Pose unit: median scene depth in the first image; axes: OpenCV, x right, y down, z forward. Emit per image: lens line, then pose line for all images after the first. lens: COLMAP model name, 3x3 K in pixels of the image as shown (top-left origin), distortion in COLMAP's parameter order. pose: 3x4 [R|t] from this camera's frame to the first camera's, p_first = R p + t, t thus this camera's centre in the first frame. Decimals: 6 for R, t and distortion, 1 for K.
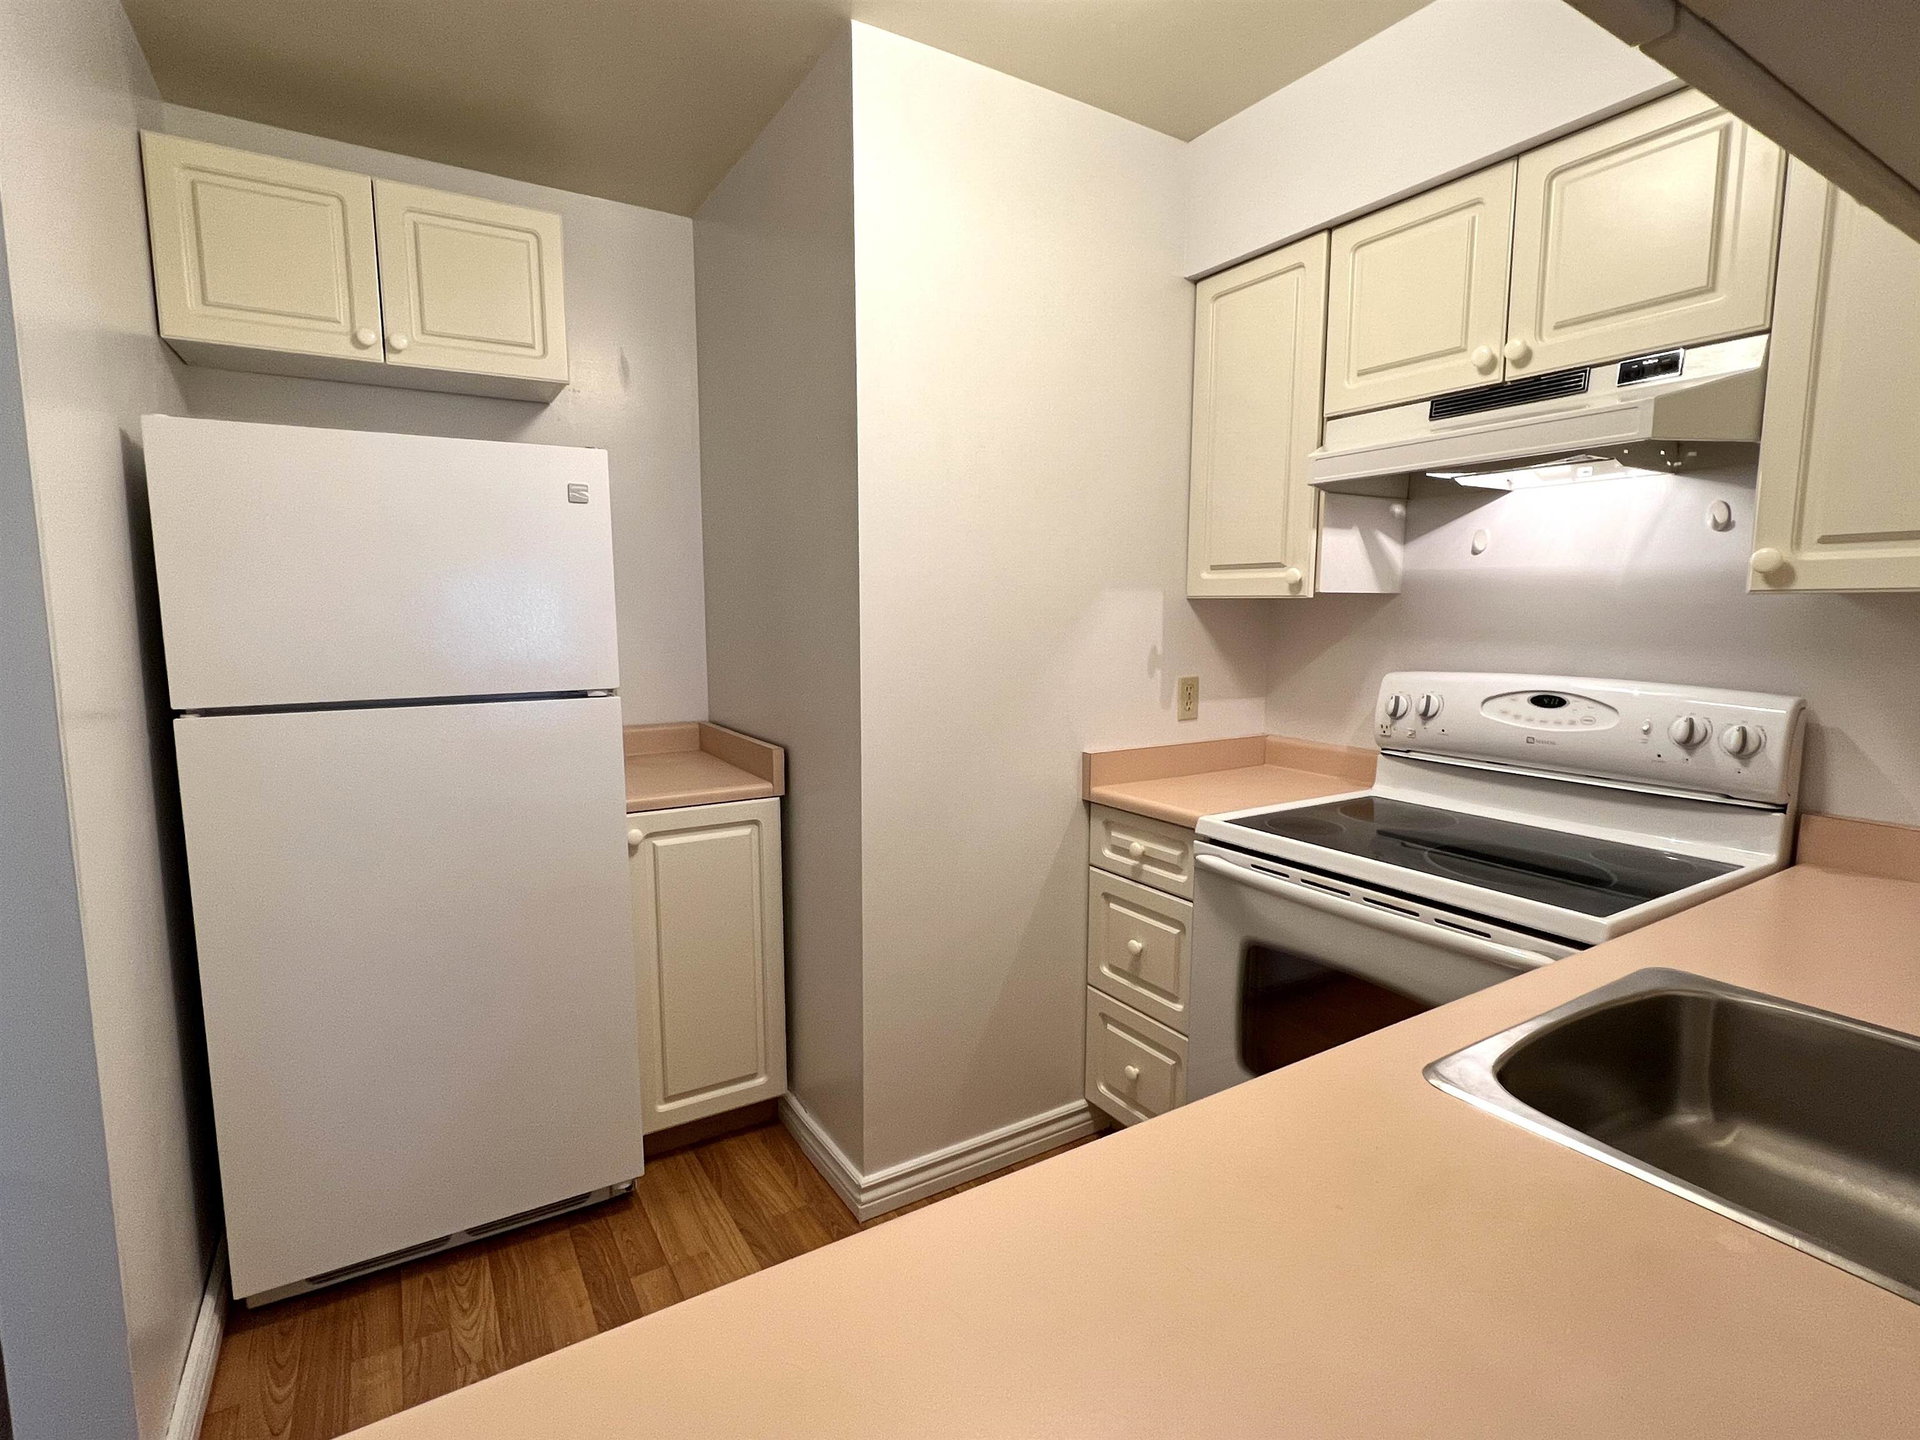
lens RADIAL K [[957.5, 0, 969.6], [0, 957.5, 725.9], [0, 0, 1]] dist [0.000870, -0.004025]
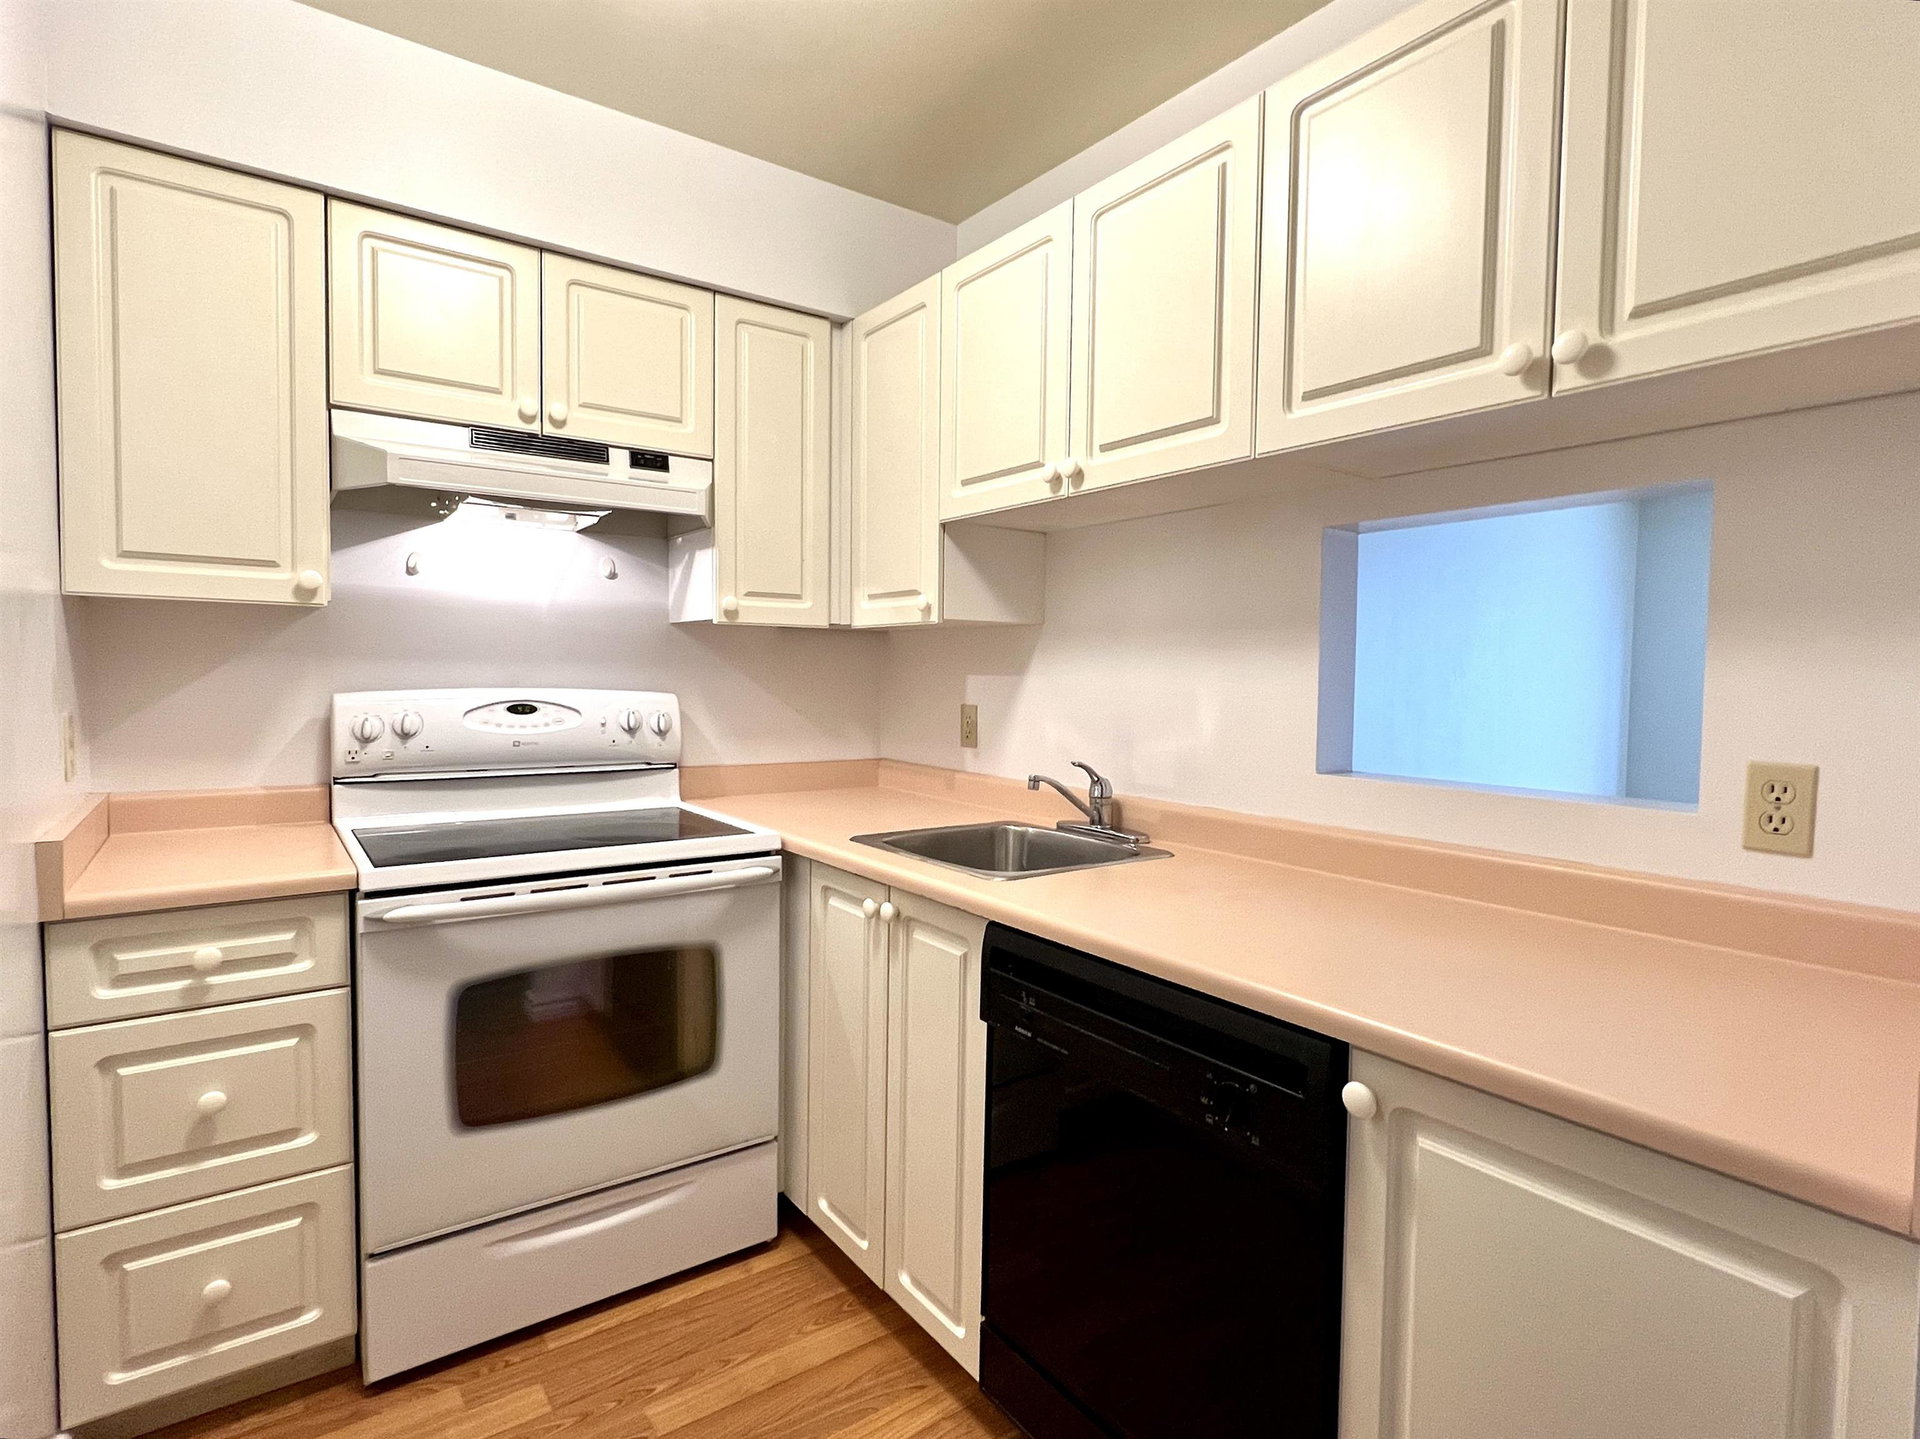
lens RADIAL K [[957.5, 0, 948.3], [0, 957.5, 719.8], [0, 0, 1]] dist [0.000870, -0.004025]
pose [[-0.067895, -0.053669, 0.996248, -0.571010], [0.106336, 0.992475, 0.060713, -0.026929], [-0.992010, 0.110059, -0.061677, 0.530571]]
